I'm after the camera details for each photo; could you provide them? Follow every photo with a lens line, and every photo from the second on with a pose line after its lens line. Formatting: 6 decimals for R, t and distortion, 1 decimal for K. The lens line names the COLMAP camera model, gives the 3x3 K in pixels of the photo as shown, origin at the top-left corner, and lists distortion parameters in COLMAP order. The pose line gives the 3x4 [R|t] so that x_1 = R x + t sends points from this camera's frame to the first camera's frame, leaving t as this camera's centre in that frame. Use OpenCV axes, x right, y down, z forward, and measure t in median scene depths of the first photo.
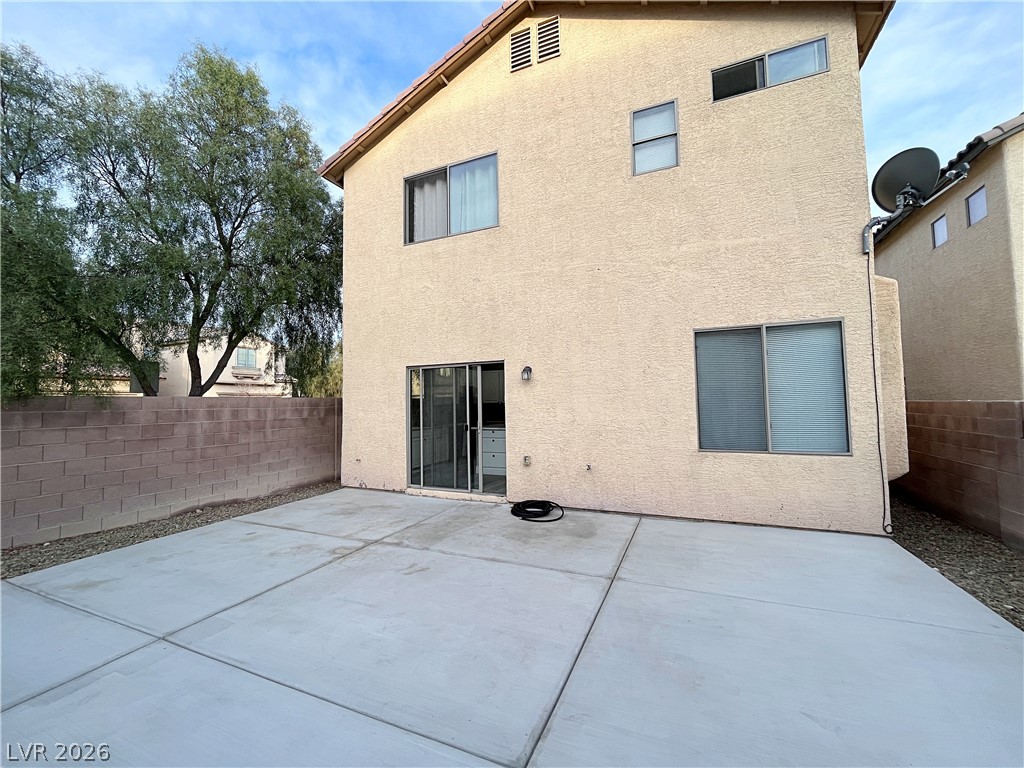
lens RADIAL K [[416.0, 0, 511.8], [0, 416.0, 382.5], [0, 0, 1]] dist [-0.003115, -0.000449]
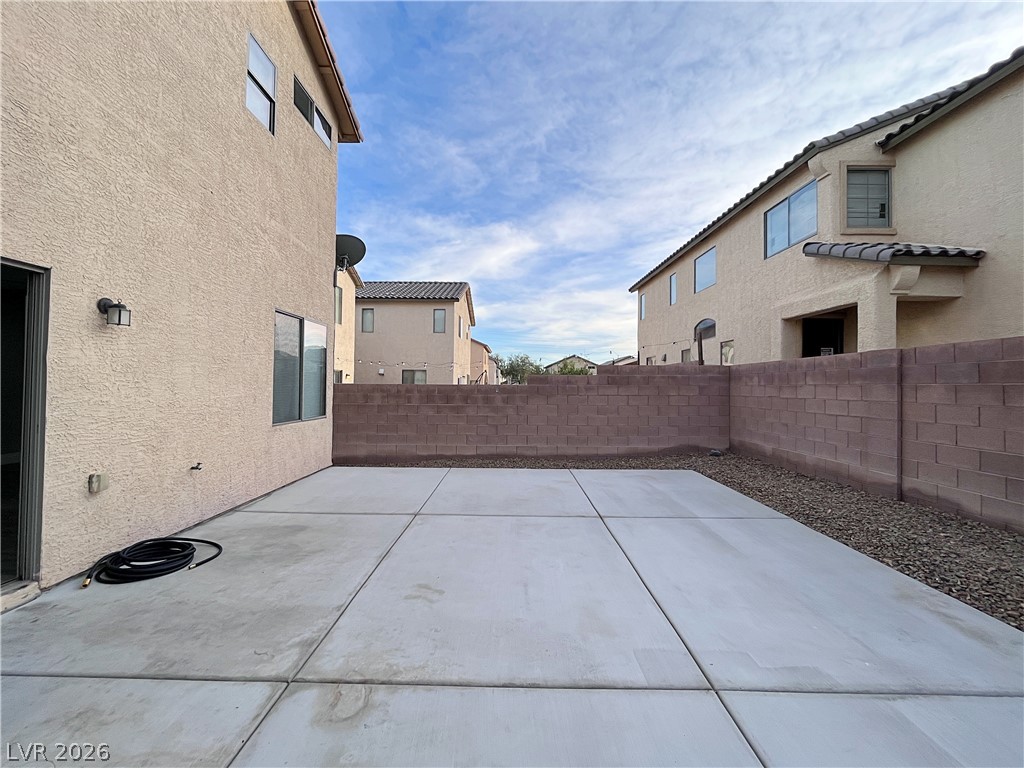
lens RADIAL K [[416.0, 0, 510.2], [0, 416.0, 381.5], [0, 0, 1]] dist [-0.003115, -0.000449]
pose [[-0.395391, 0.023000, 0.918225, -0.779214], [-0.049289, 0.997715, -0.046215, 0.078704], [-0.917189, -0.063532, -0.393354, 0.928686]]
